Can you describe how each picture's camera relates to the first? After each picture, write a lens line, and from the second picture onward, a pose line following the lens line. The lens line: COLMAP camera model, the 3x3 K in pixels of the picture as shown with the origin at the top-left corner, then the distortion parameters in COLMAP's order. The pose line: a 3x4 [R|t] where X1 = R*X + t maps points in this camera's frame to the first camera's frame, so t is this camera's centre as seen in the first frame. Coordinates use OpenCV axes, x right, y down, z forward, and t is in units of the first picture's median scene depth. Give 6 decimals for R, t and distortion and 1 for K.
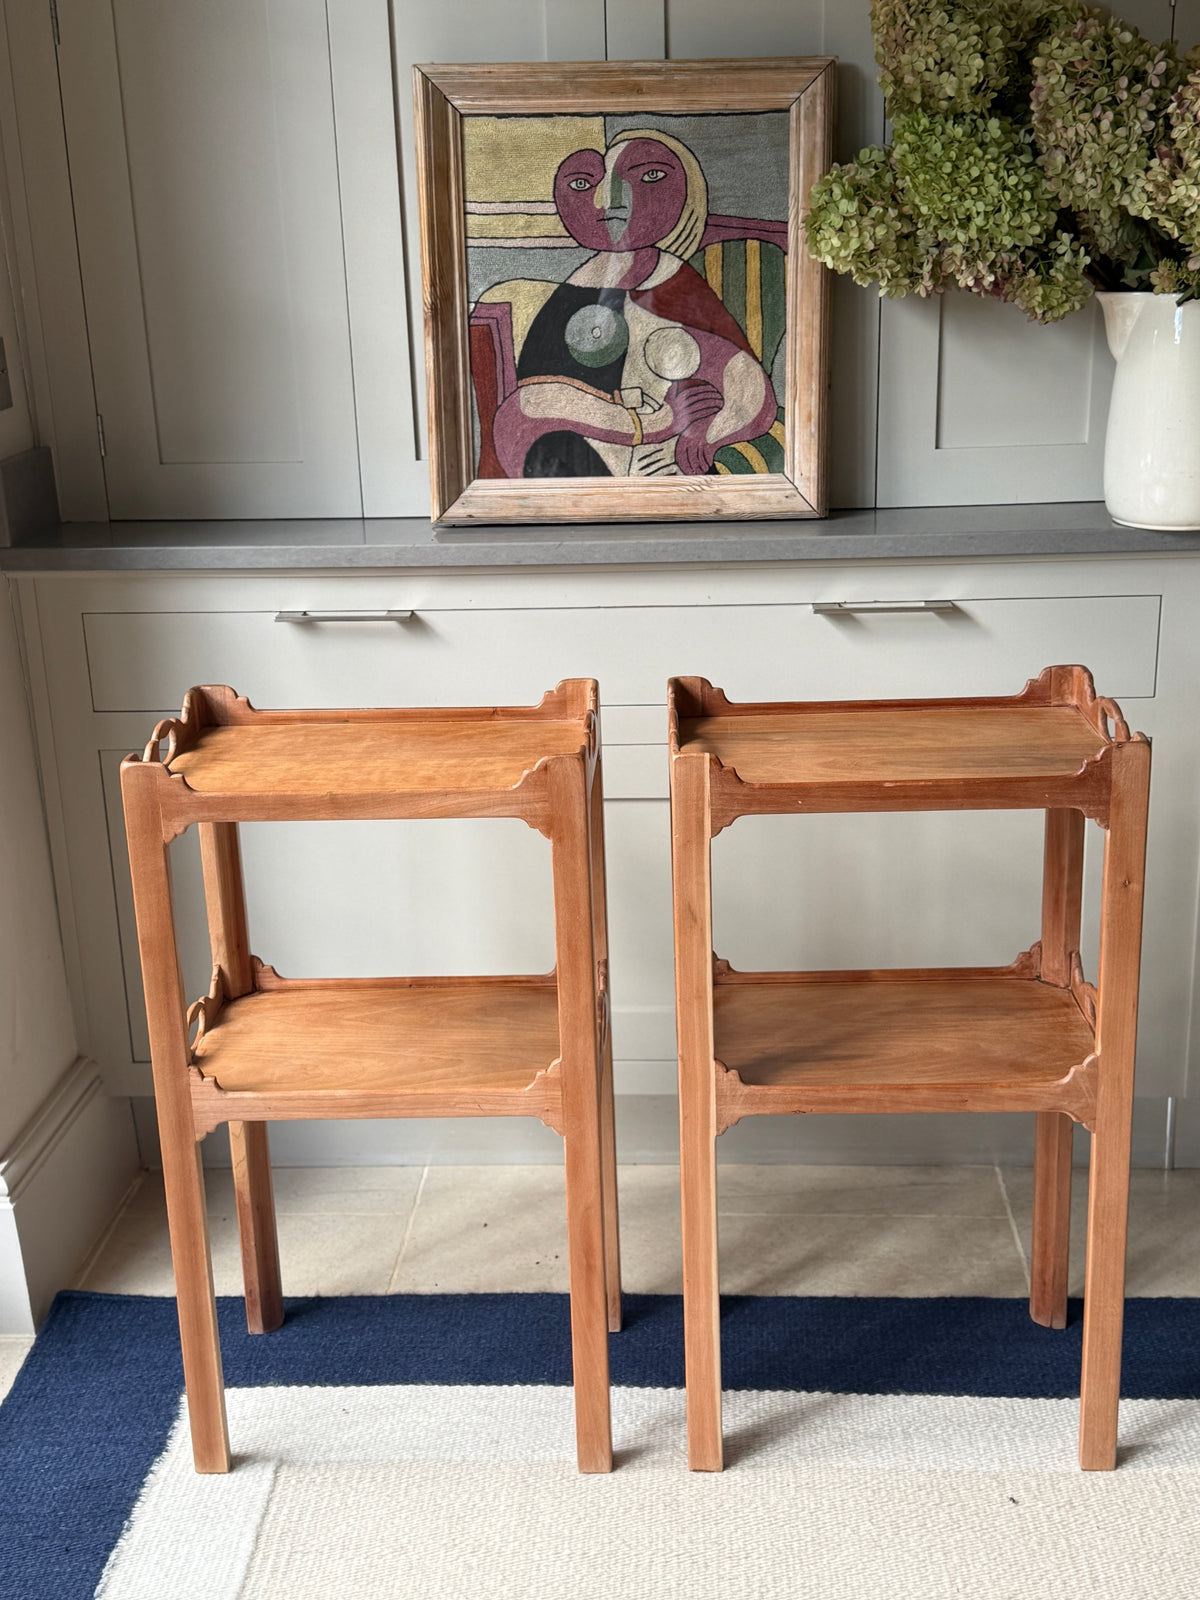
lens RADIAL K [[2043.2, 0, 587.9], [0, 2043.2, 802.8], [0, 0, 1]] dist [0.092039, 0.000000]
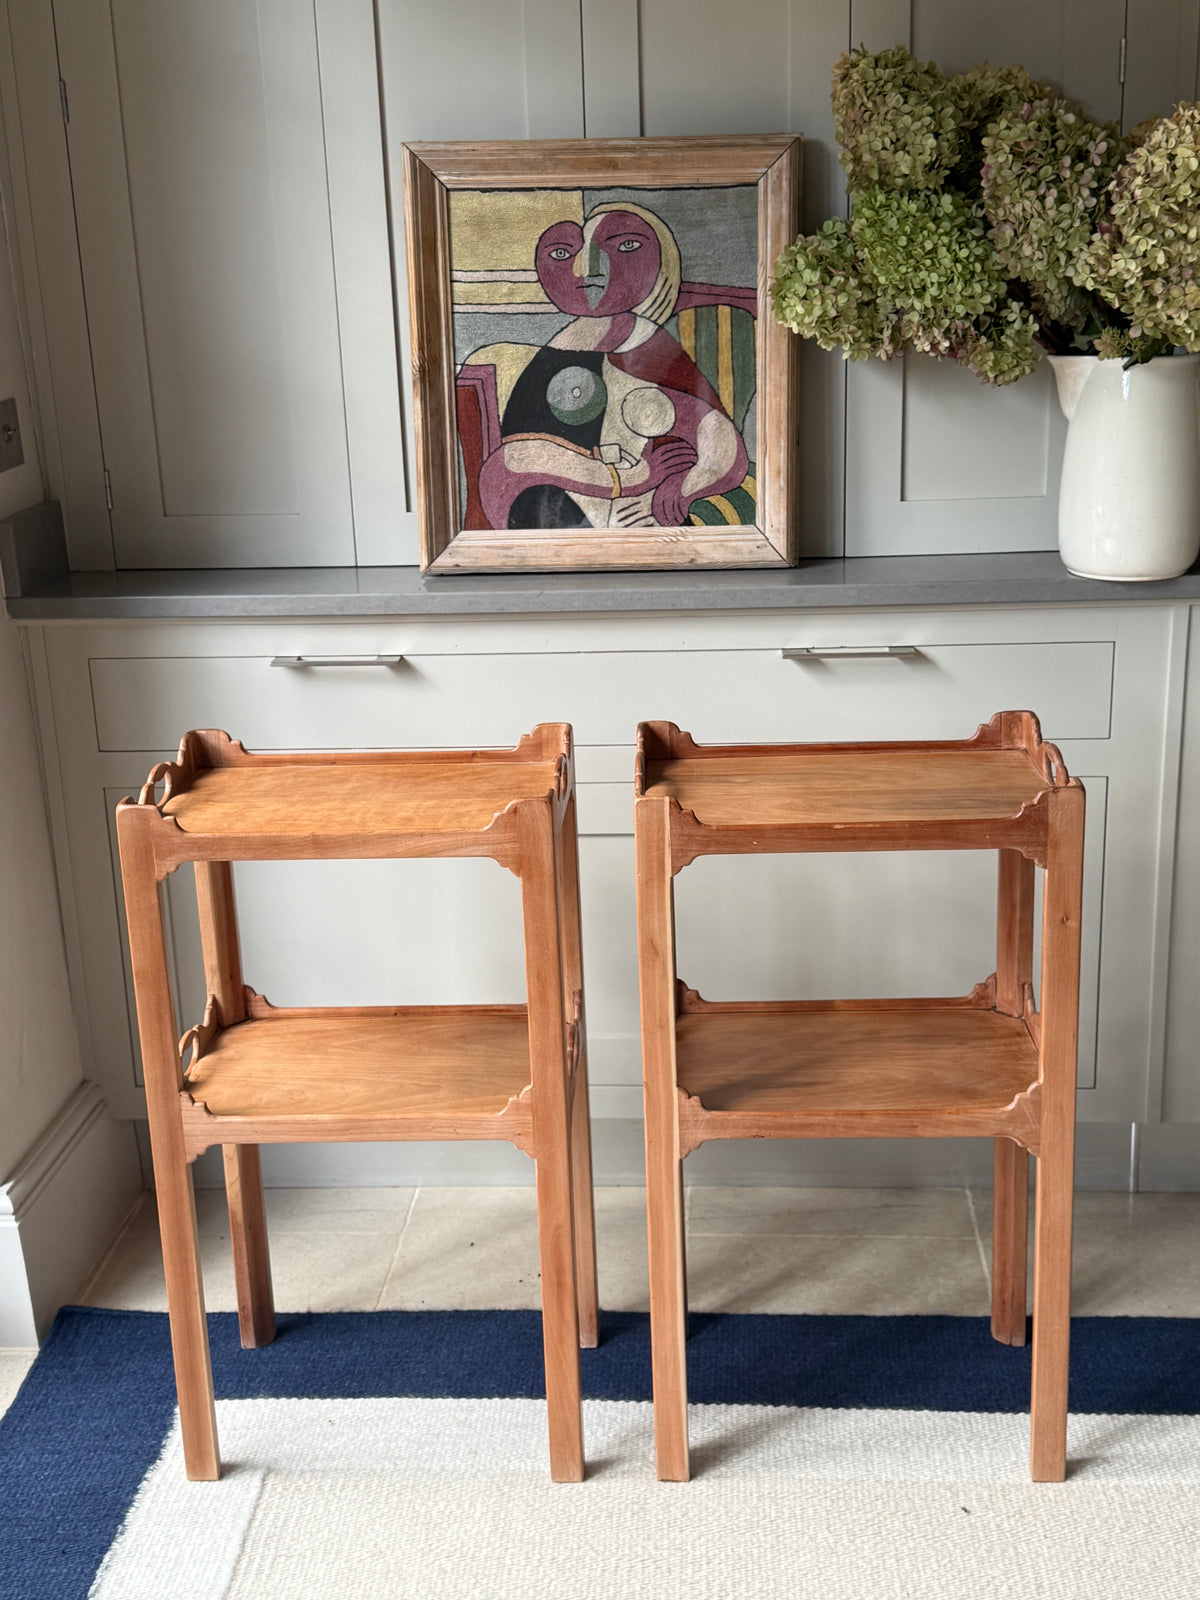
lens RADIAL K [[2043.2, 0, 583.6], [0, 2043.2, 781.8], [0, 0, 1]] dist [0.092039, 0.000000]
pose [[0.999869, 0.000201, -0.016197, 0.025924], [-0.000523, 0.999802, -0.019878, -0.008801], [0.016190, 0.019884, 0.999671, -0.049189]]
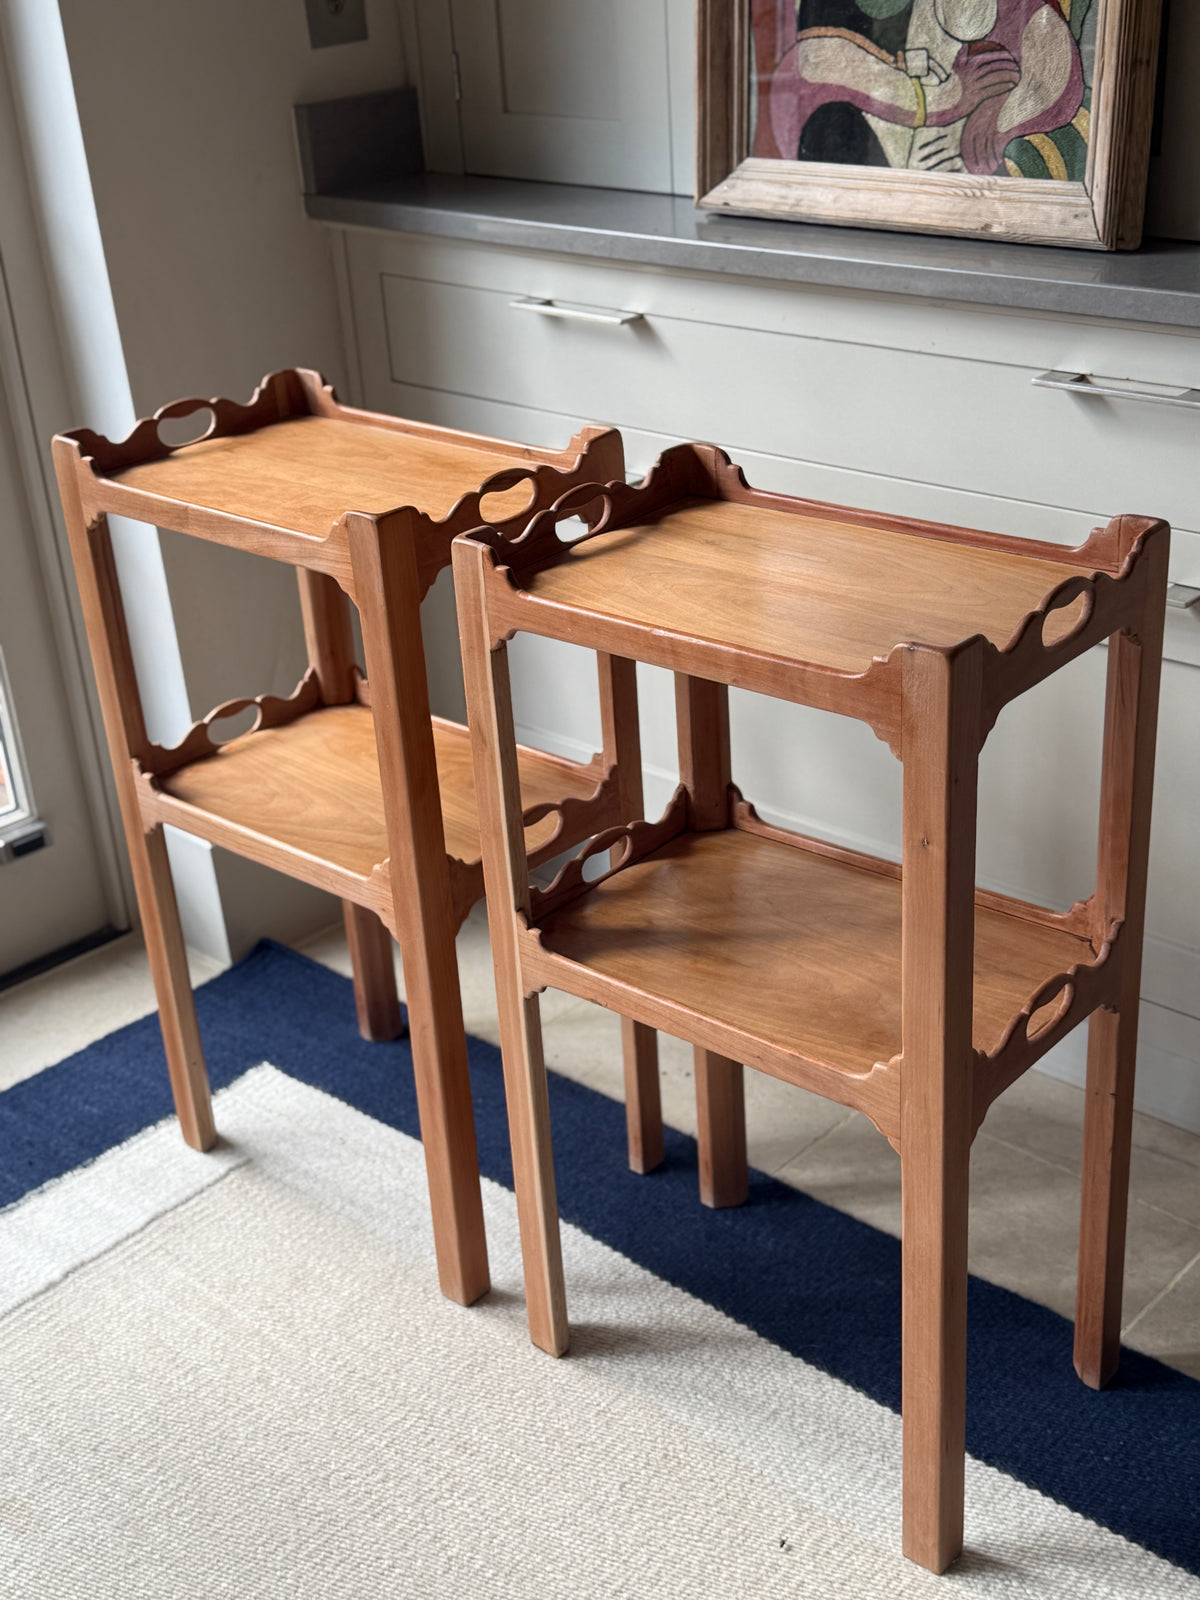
lens RADIAL K [[2043.2, 0, 574.4], [0, 2043.2, 814.1], [0, 0, 1]] dist [0.092039, 0.000000]
pose [[0.765599, 0.268486, -0.584614, 0.470398], [-0.158230, 0.959420, 0.233403, -0.093417], [0.623555, -0.086189, 0.777014, 0.312621]]
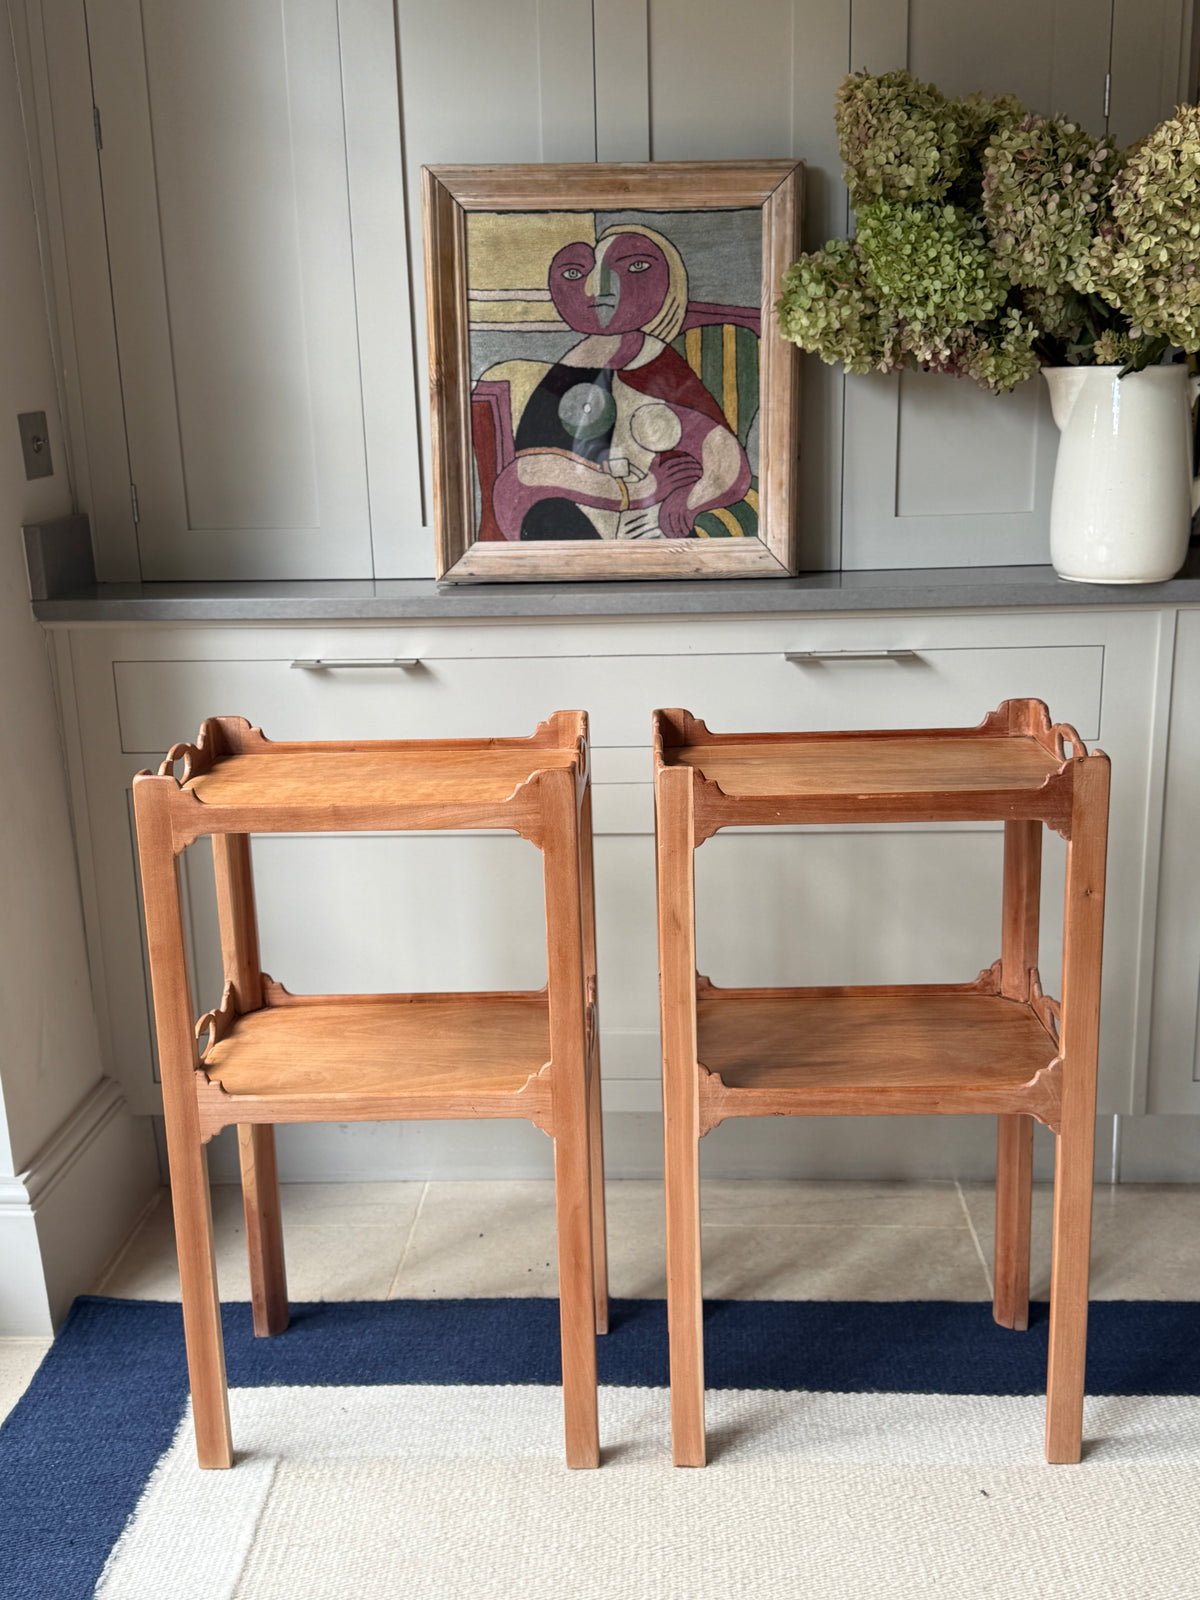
lens RADIAL K [[1734.0, 0, 597.5], [0, 1734.0, 797.7], [0, 0, 1]] dist [0.079223, 0.000000]
pose [[0.999949, 0.002424, 0.009779, 0.001195], [-0.001818, 0.998105, -0.061511, 0.037612], [-0.009910, 0.061490, 0.998059, 0.086532]]
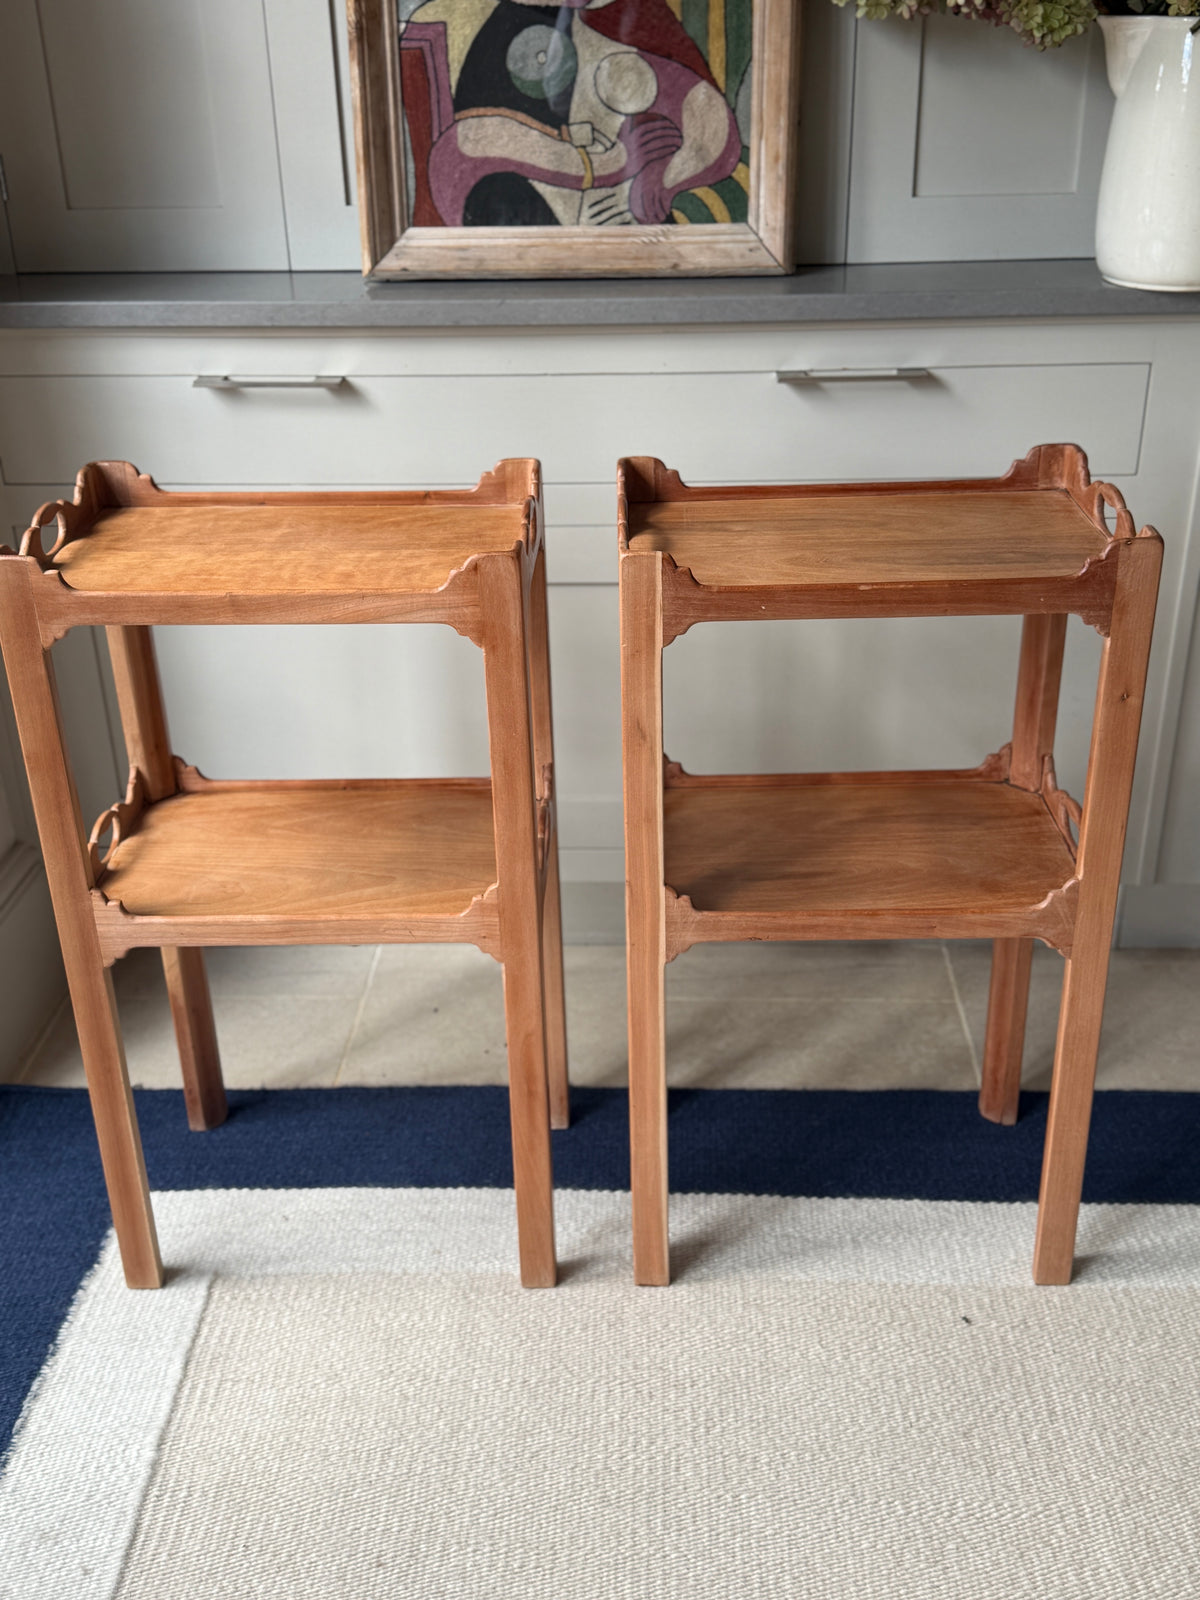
lens RADIAL K [[1734.0, 0, 598.2], [0, 1734.0, 811.2], [0, 0, 1]] dist [0.079223, 0.000000]
pose [[0.999790, -0.000403, 0.020483, 0.013564], [-0.002792, 0.987797, 0.155722, -0.024225], [-0.020296, -0.155747, 0.987588, 0.198643]]
